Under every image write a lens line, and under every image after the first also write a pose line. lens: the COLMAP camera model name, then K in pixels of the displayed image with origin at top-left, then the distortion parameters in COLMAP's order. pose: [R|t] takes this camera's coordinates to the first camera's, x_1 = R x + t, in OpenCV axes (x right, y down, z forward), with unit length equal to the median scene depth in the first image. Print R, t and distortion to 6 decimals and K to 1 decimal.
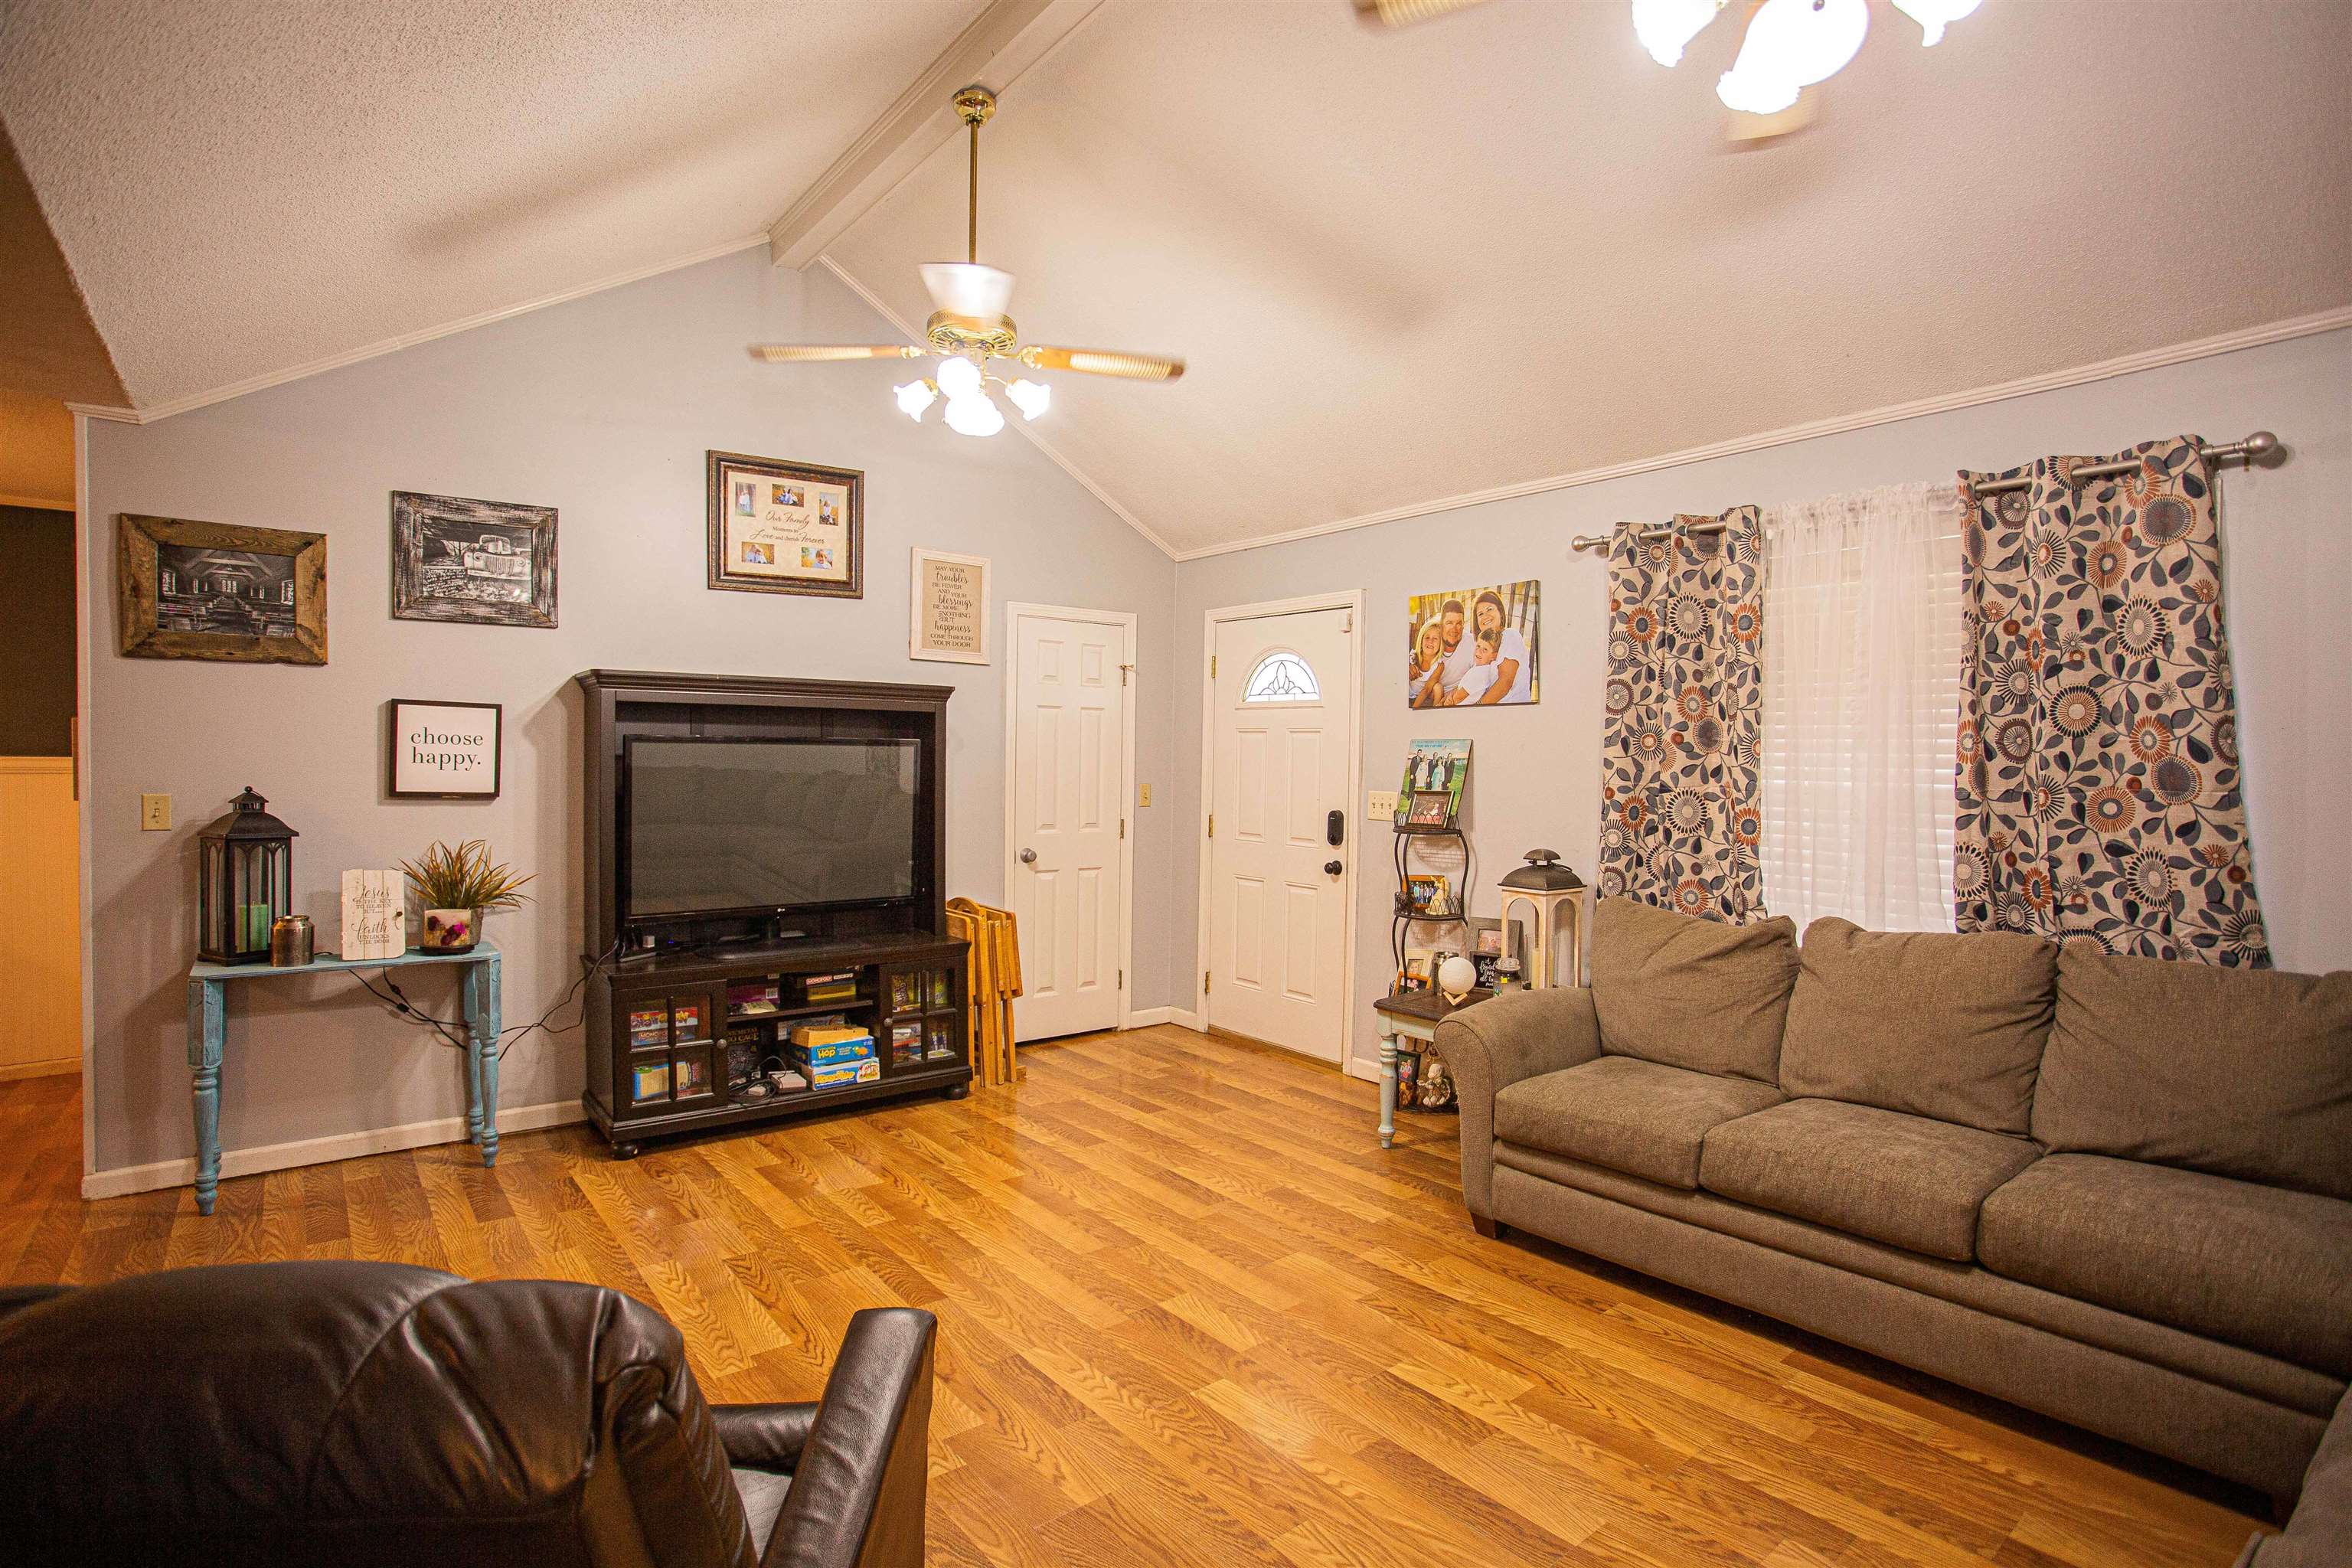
lens RADIAL K [[1143.1, 0, 1190.3], [0, 1143.1, 781.8], [0, 0, 1]] dist [-0.076777, 0.030131]
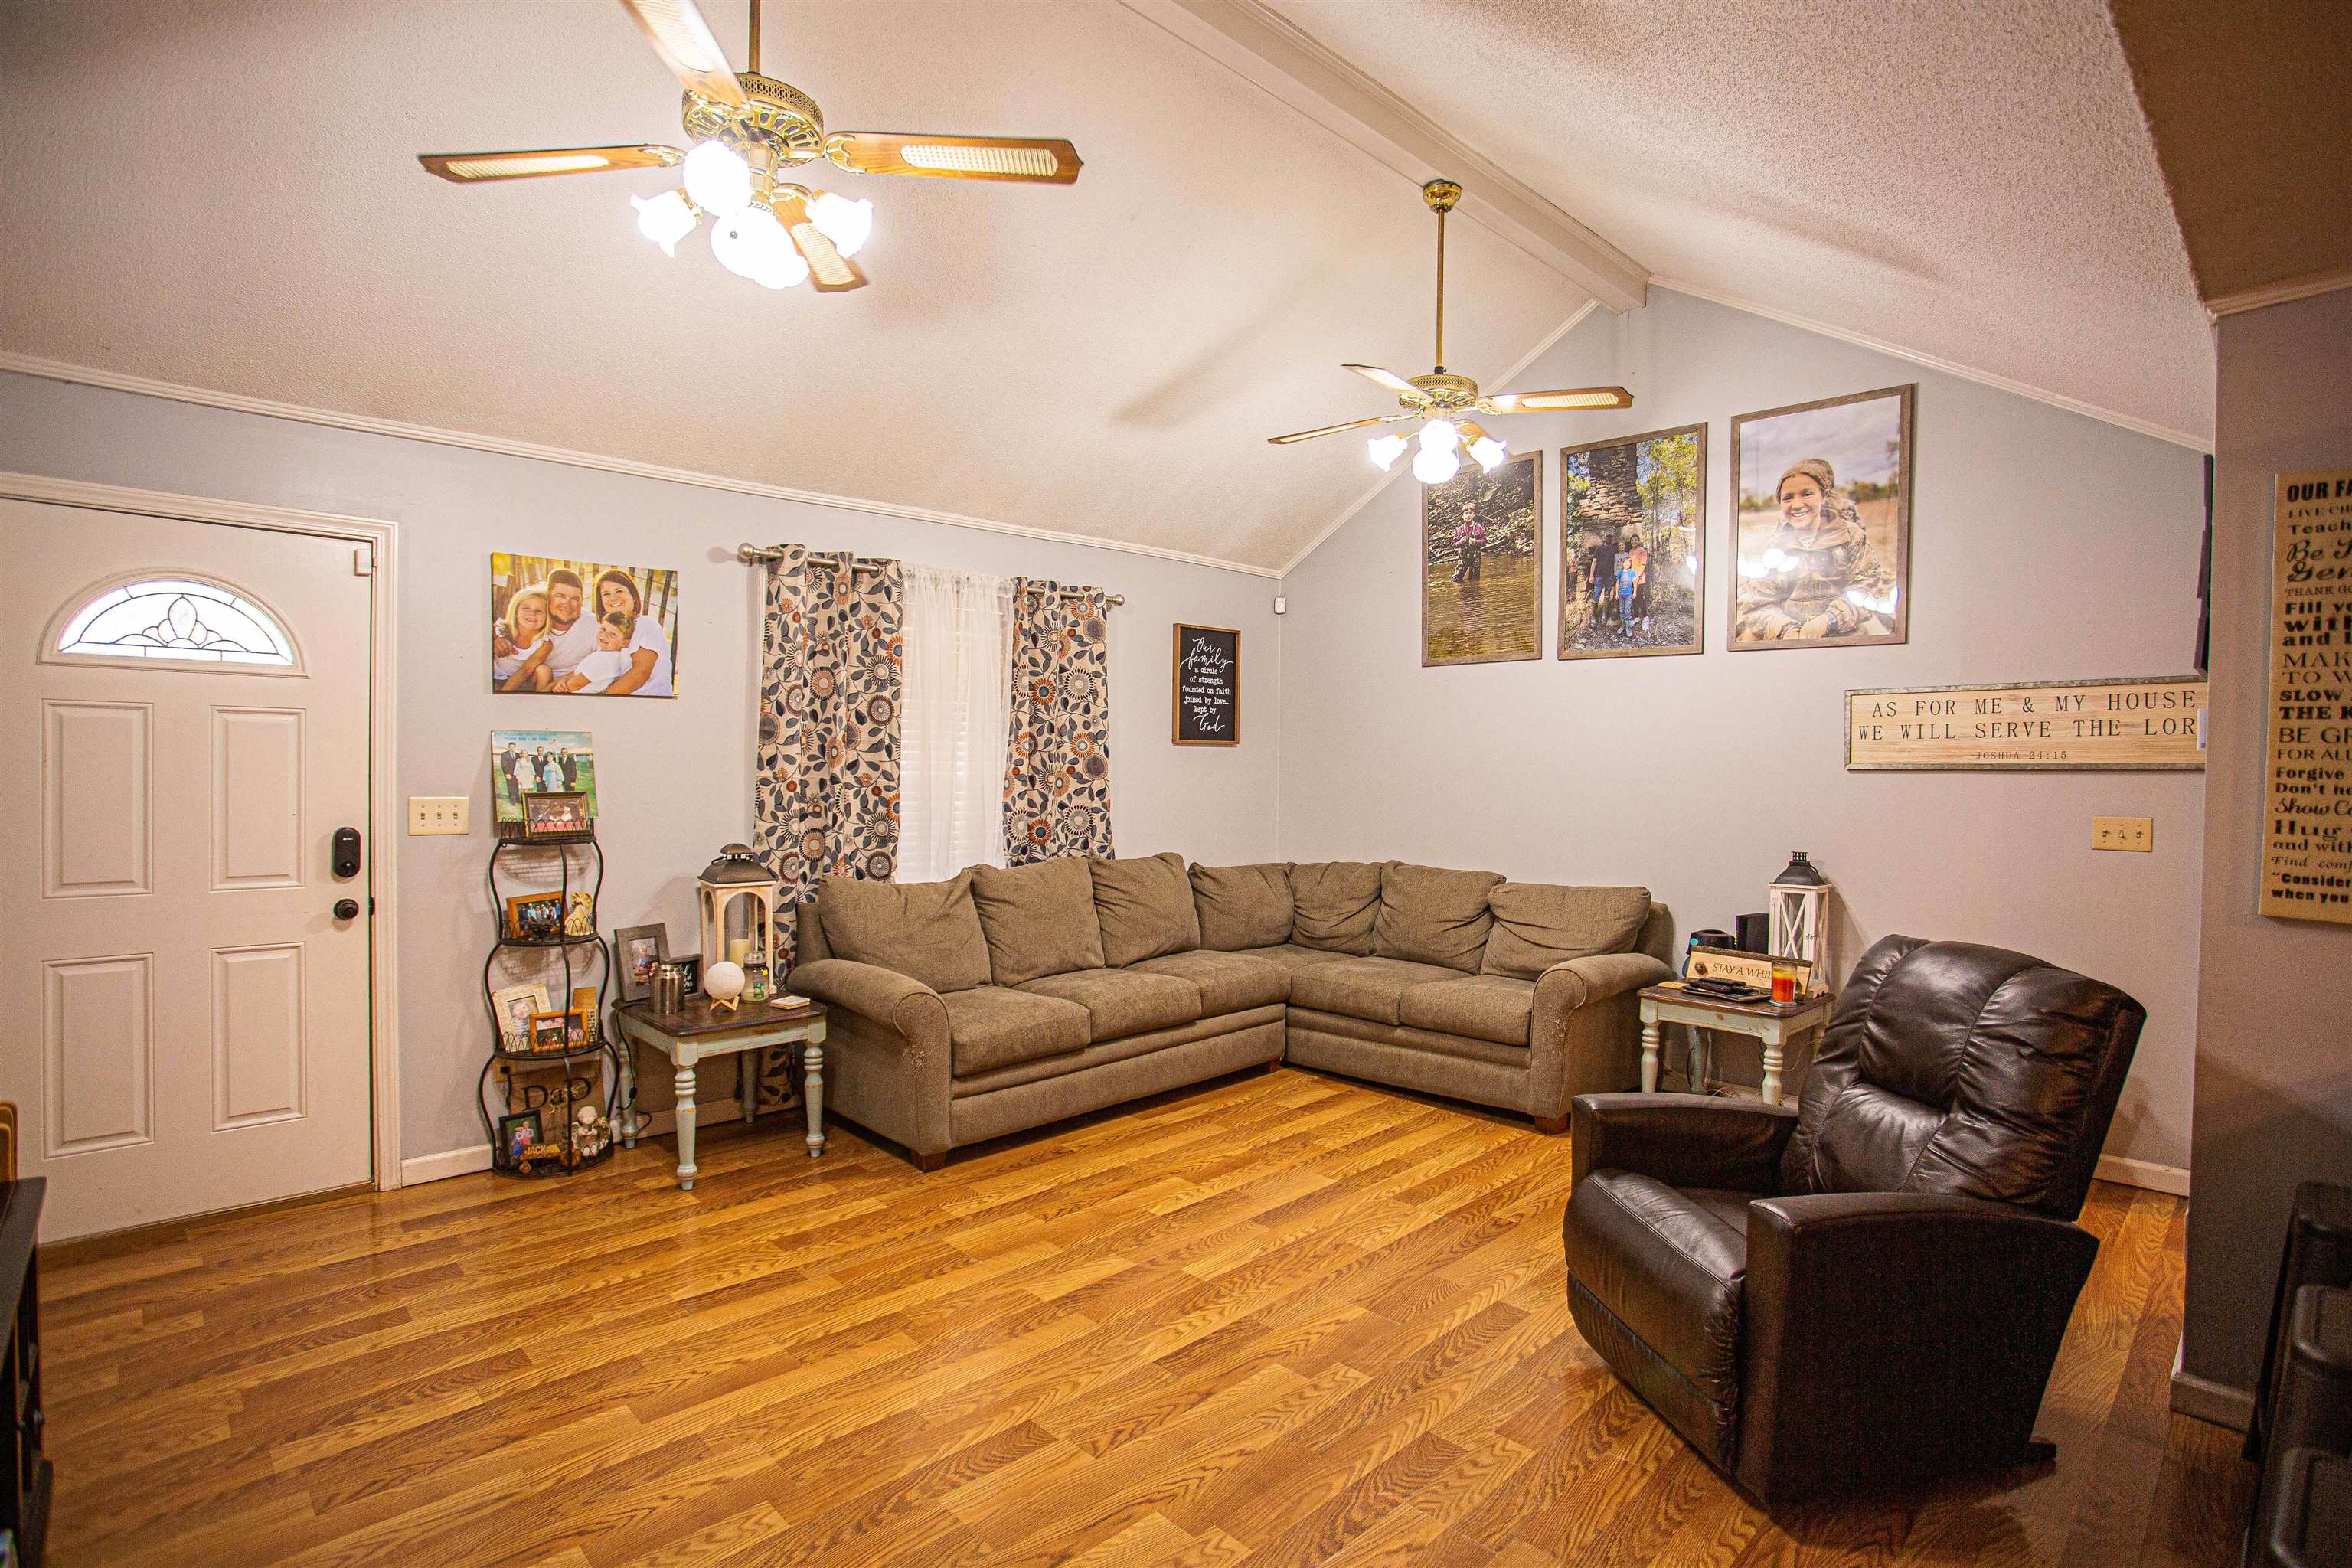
lens RADIAL K [[1143.1, 0, 1190.3], [0, 1143.1, 781.8], [0, 0, 1]] dist [-0.076777, 0.030131]
pose [[-0.085923, -0.032820, 0.995761, -0.868408], [0.006830, 0.999414, 0.033530, -0.032843], [-0.996278, 0.009682, -0.085649, 0.796542]]
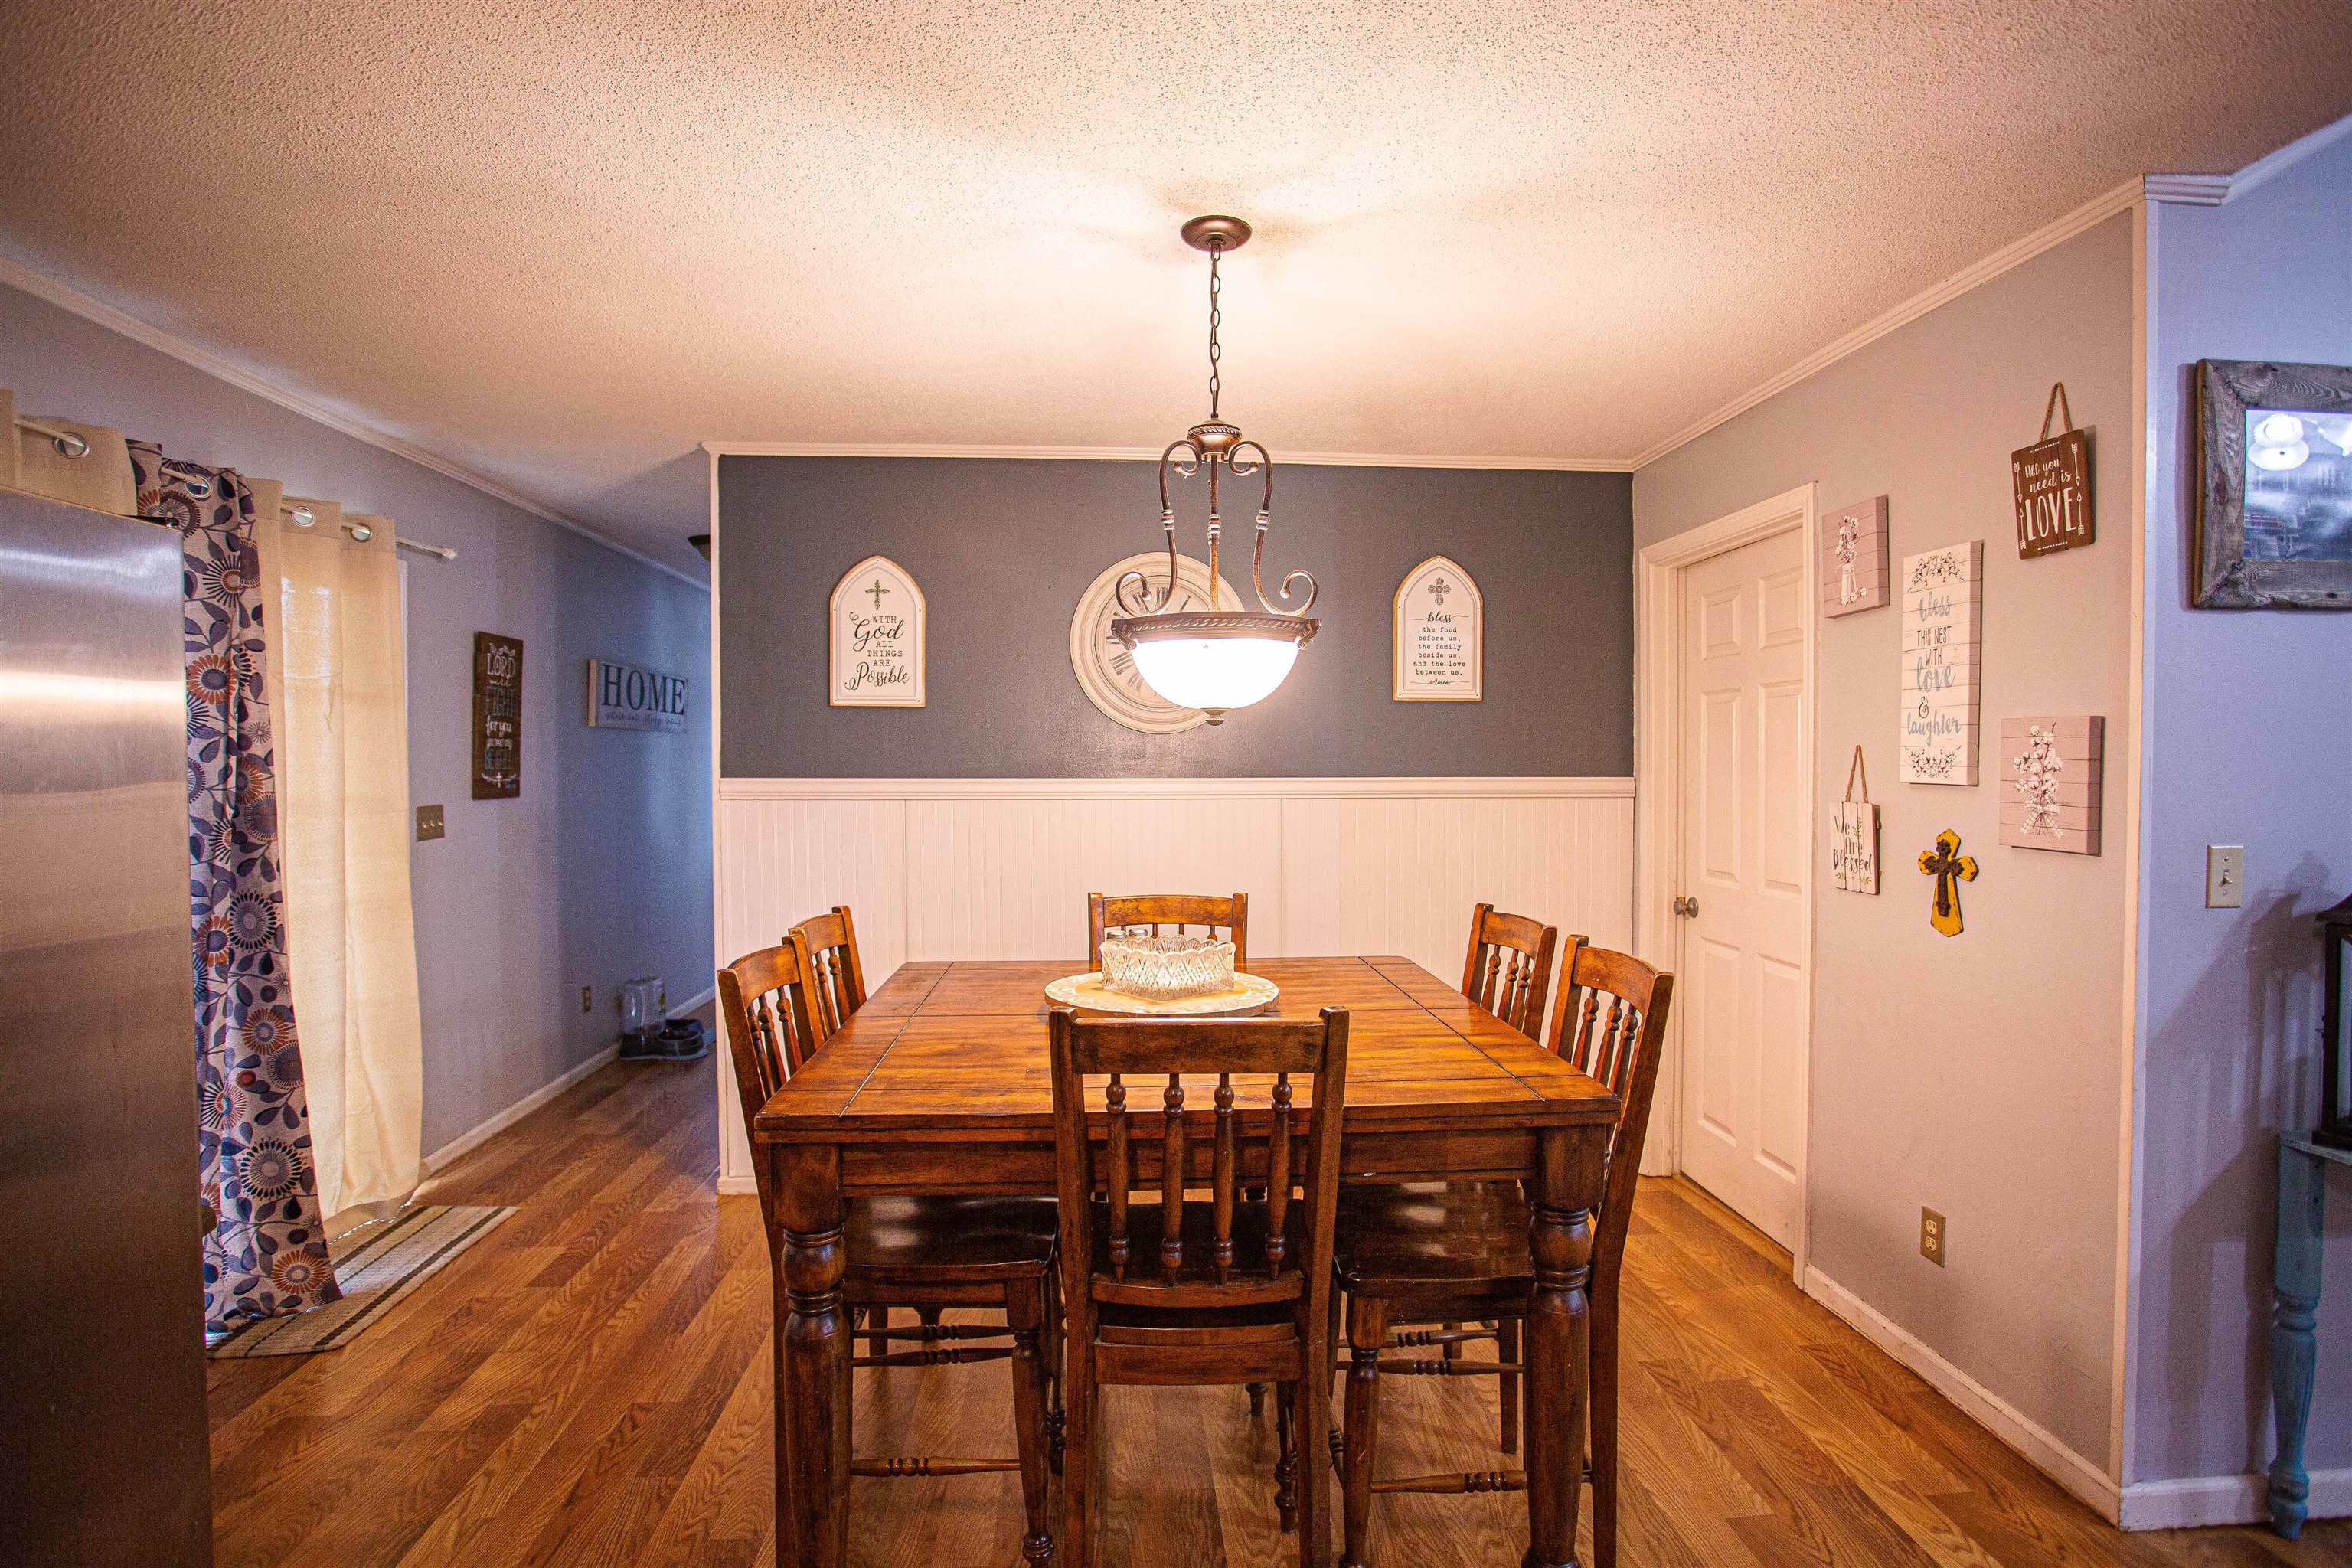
lens RADIAL K [[1143.1, 0, 1190.3], [0, 1143.1, 781.8], [0, 0, 1]] dist [-0.076777, 0.030131]
pose [[0.834461, -0.005853, -0.551036, -0.066753], [0.004355, 0.999982, -0.004028, -0.001364], [0.551050, 0.000962, 0.834472, 0.013504]]
